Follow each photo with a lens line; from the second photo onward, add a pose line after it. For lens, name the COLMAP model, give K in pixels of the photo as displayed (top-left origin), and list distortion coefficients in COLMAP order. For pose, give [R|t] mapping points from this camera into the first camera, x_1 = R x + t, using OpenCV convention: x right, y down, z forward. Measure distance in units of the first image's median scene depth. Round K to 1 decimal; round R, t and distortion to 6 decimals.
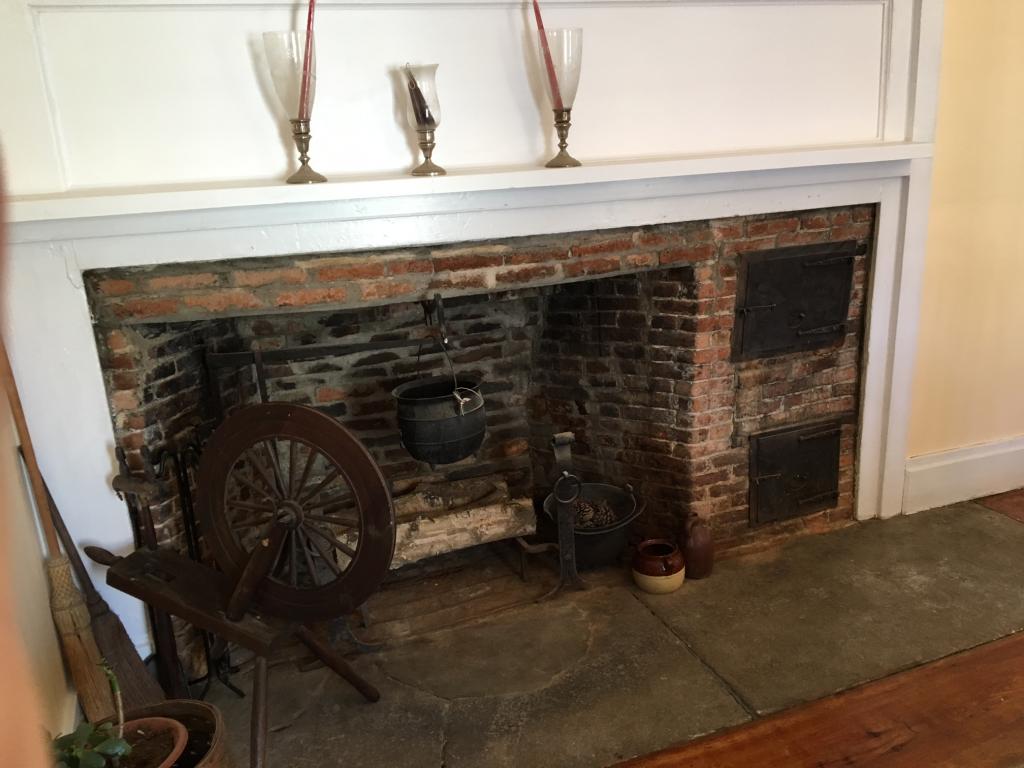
lens RADIAL K [[856.8, 0, 508.4], [0, 856.8, 385.4], [0, 0, 1]] dist [0.098569, -0.160182]
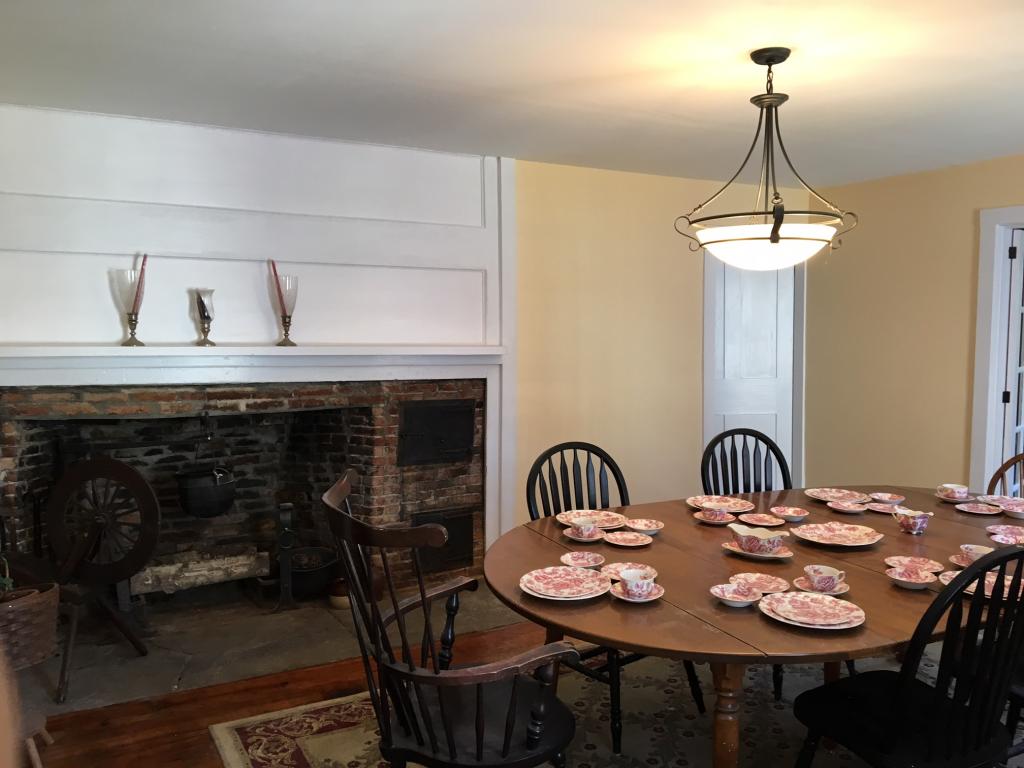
lens RADIAL K [[856.8, 0, 508.4], [0, 856.8, 385.4], [0, 0, 1]] dist [0.098569, -0.160182]
pose [[0.985534, 0.049533, 0.162080, 0.197940], [-0.014226, 0.977141, -0.212117, 0.174132], [-0.168881, 0.206743, 0.963710, -0.685449]]
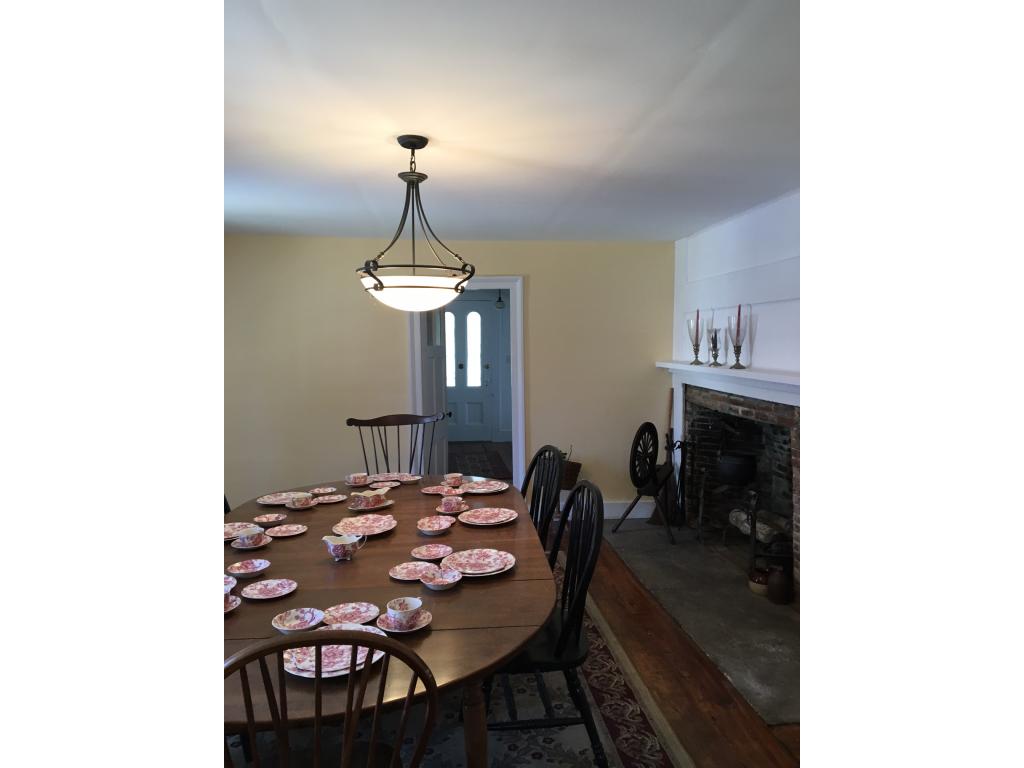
lens RADIAL K [[856.8, 0, 508.4], [0, 856.8, 385.4], [0, 0, 1]] dist [0.098569, -0.160182]
pose [[-0.282381, 0.115244, -0.952355, 2.151303], [-0.230416, 0.955547, 0.183951, -0.429841], [0.931219, 0.271382, -0.243274, 0.859831]]
